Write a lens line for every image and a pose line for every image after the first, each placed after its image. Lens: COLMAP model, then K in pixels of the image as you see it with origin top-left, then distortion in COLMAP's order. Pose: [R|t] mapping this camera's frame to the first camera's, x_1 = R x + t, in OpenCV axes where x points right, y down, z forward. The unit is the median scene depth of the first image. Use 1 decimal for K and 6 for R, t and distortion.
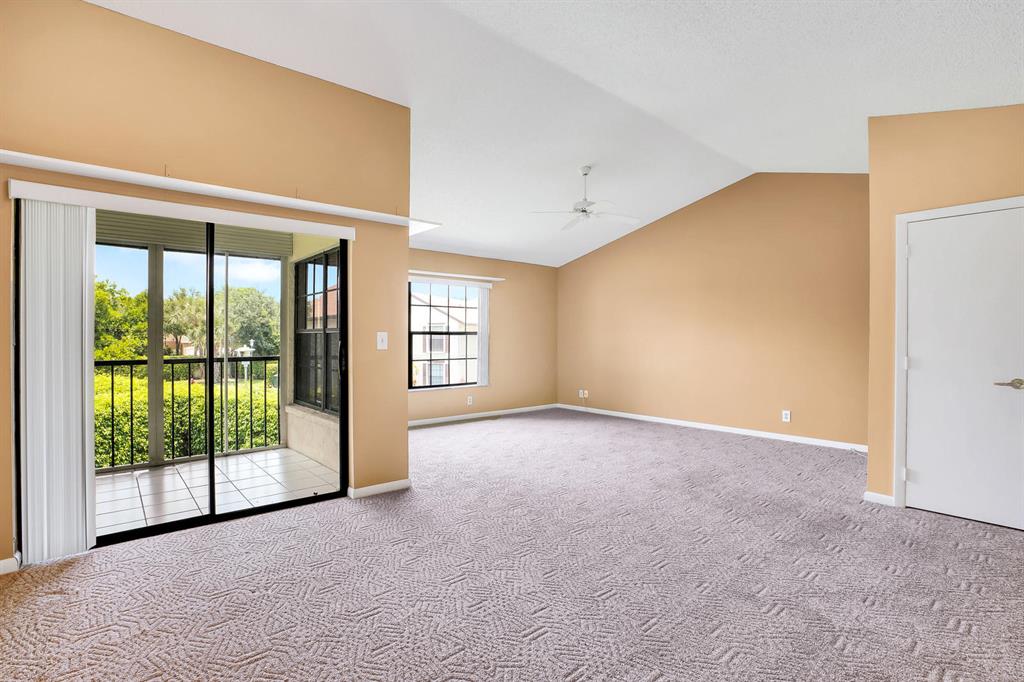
lens RADIAL K [[501.7, 0, 510.1], [0, 501.7, 345.5], [0, 0, 1]] dist [-0.003881, -0.000524]
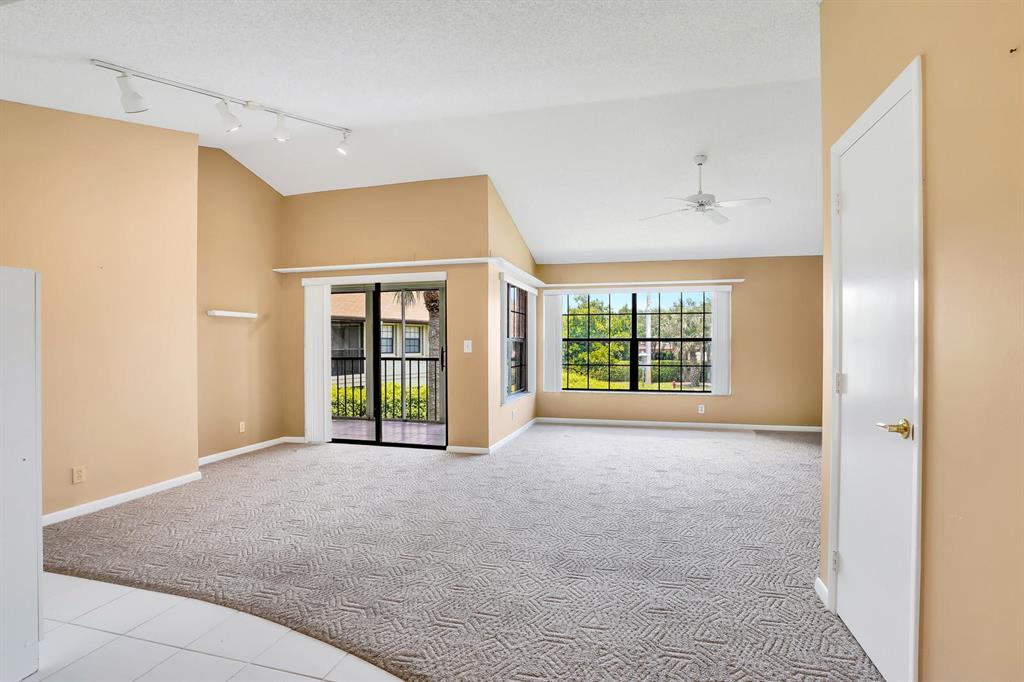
lens RADIAL K [[527.1, 0, 529.4], [0, 527.1, 350.5], [0, 0, 1]] dist [-0.009692, 0.001693]
pose [[0.565739, 0.009324, -0.824532, 0.969146], [-0.012889, 0.999914, 0.002464, -0.003258], [0.824484, 0.009233, 0.565810, 0.263810]]
